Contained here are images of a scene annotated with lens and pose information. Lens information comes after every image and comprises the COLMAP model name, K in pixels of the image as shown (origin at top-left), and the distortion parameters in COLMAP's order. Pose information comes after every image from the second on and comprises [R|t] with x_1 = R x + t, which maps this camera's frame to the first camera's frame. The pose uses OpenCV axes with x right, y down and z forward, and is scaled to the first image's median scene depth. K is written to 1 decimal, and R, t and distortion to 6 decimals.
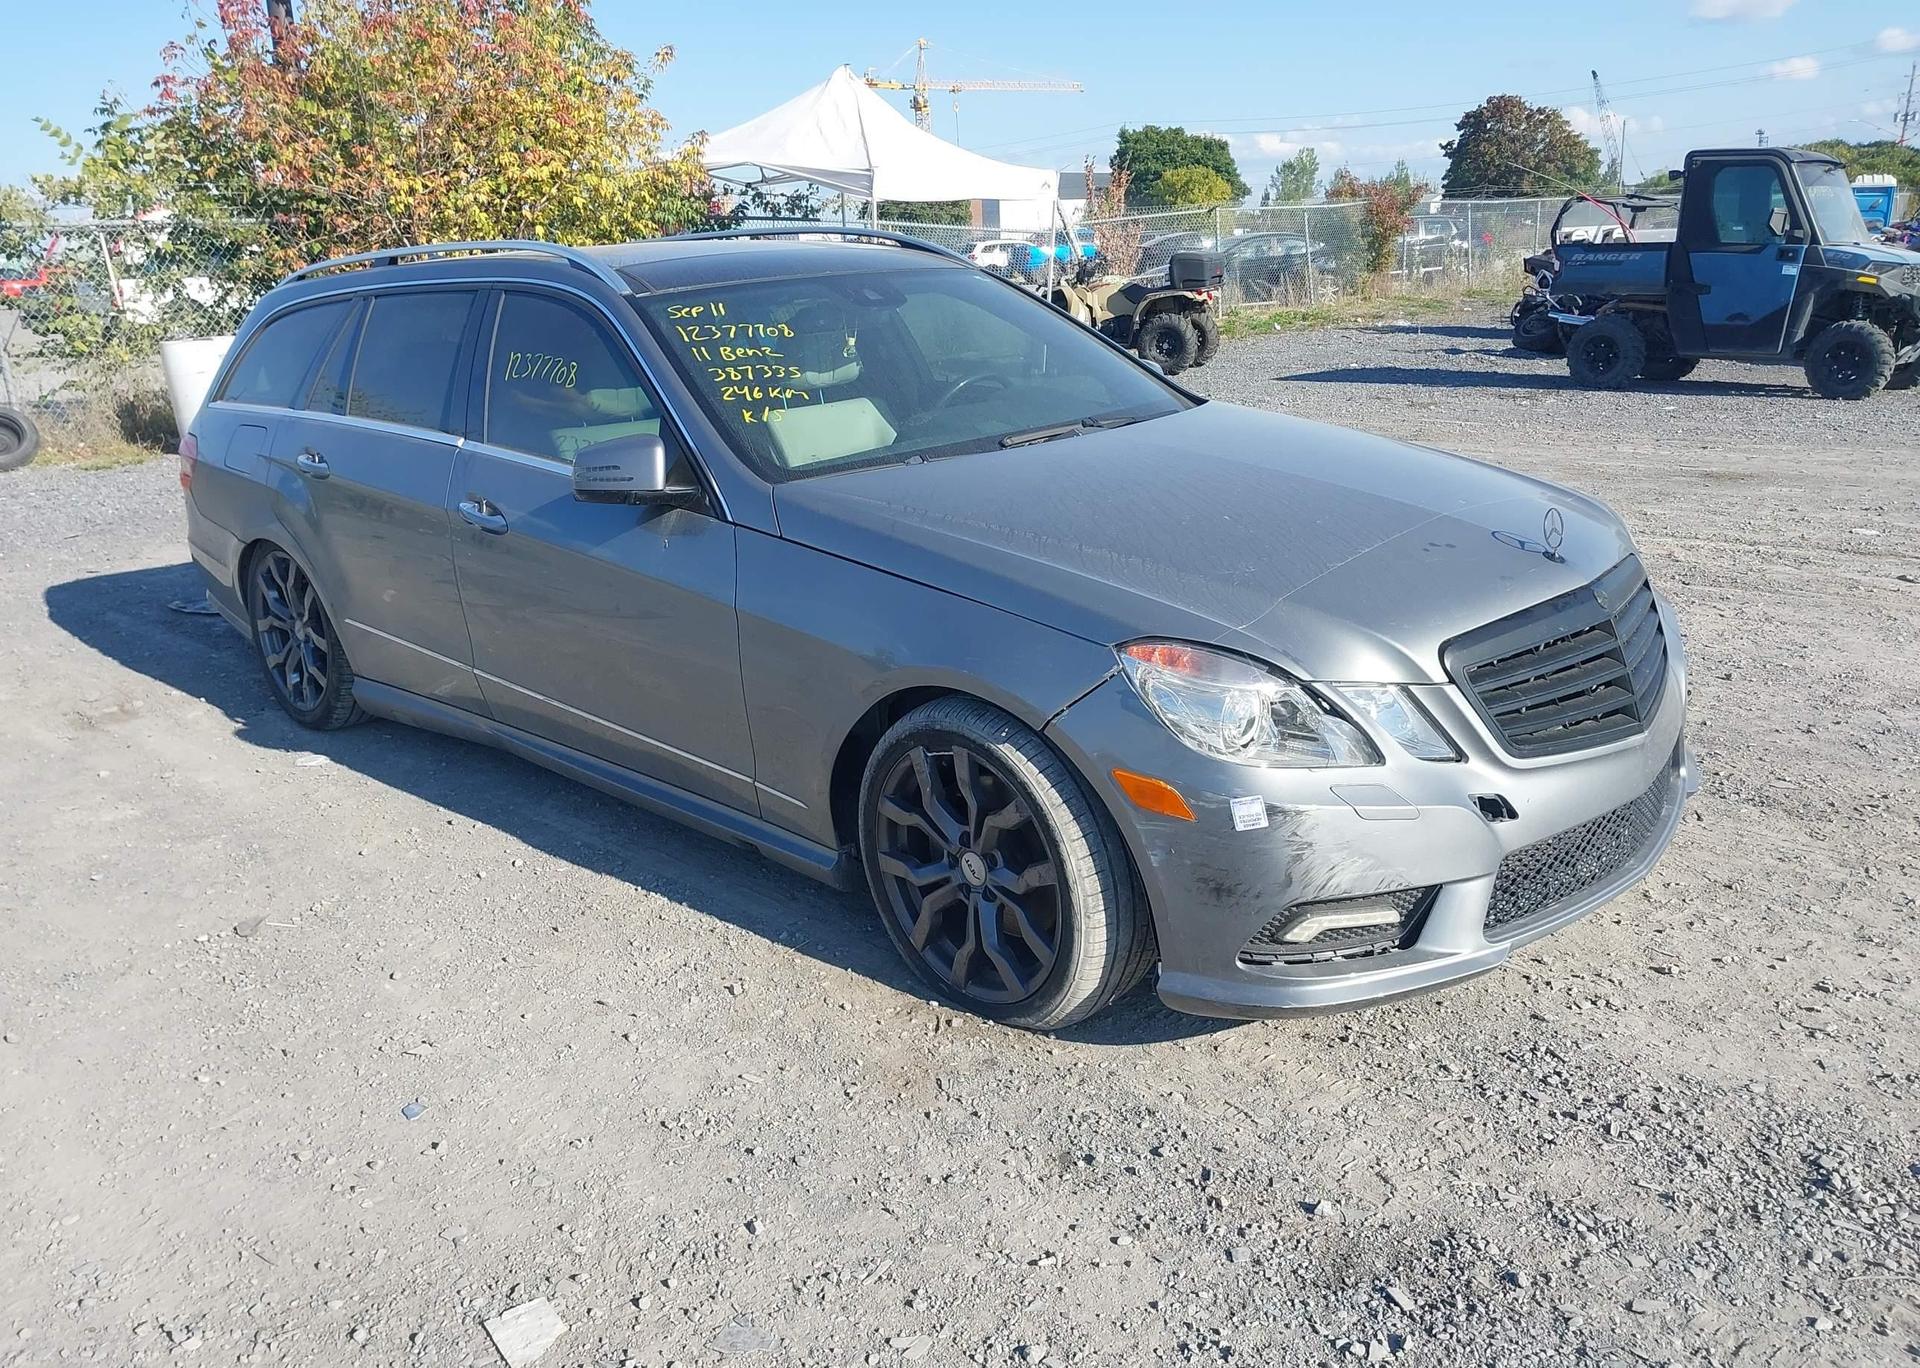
lens RADIAL K [[1518.2, 0, 975.1], [0, 1518.2, 683.5], [0, 0, 1]] dist [0.025754, -0.039801]
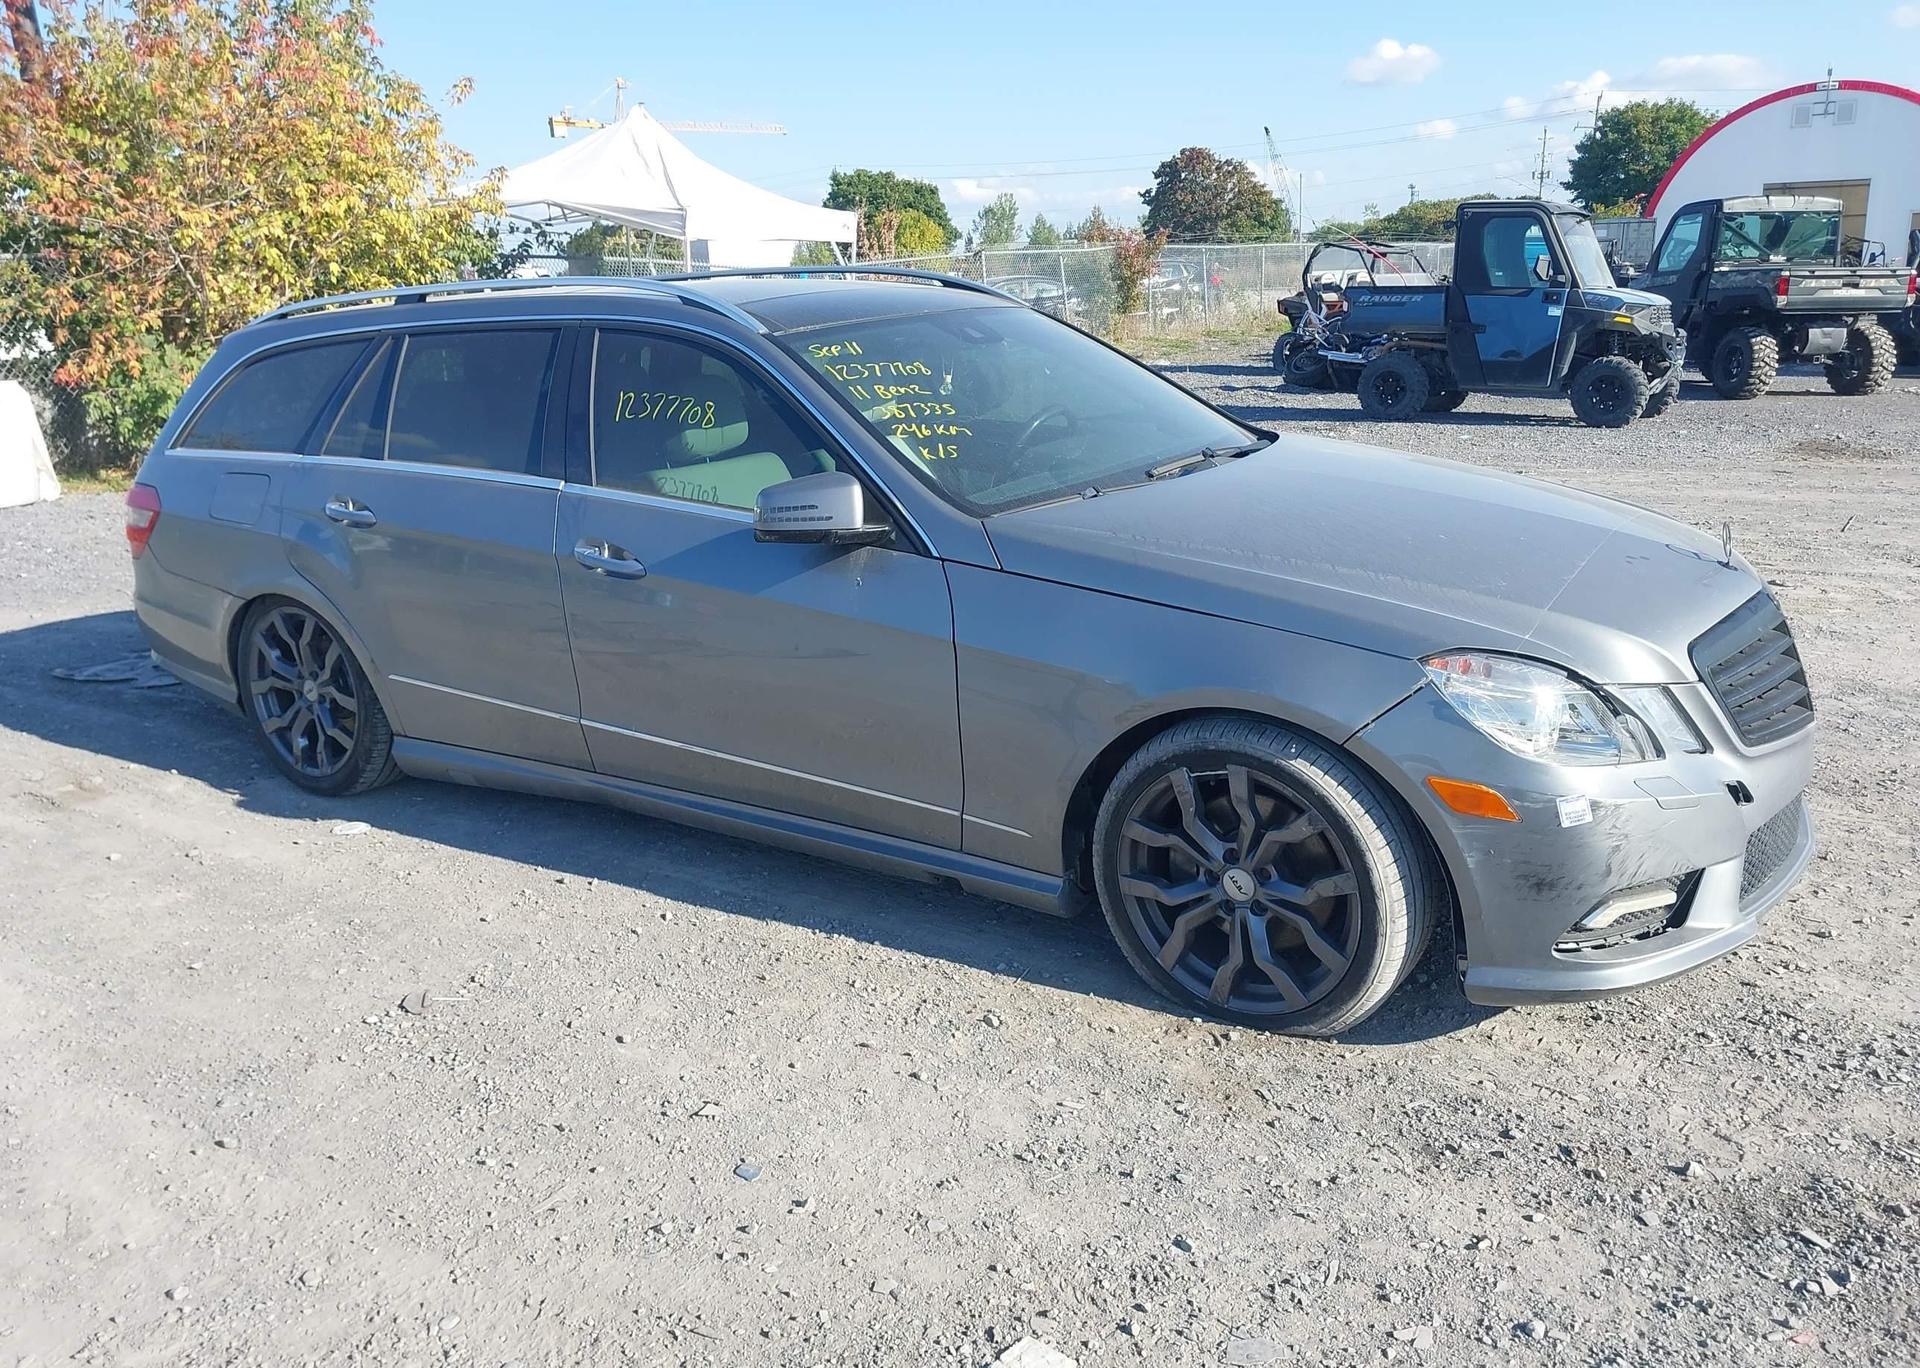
lens RADIAL K [[1518.2, 0, 976.9], [0, 1518.2, 674.2], [0, 0, 1]] dist [0.025754, -0.039801]
pose [[0.982143, -0.042309, 0.183318, -0.256448], [0.047914, 0.998506, -0.026250, -0.001264], [-0.181933, 0.034565, 0.982703, 0.009650]]
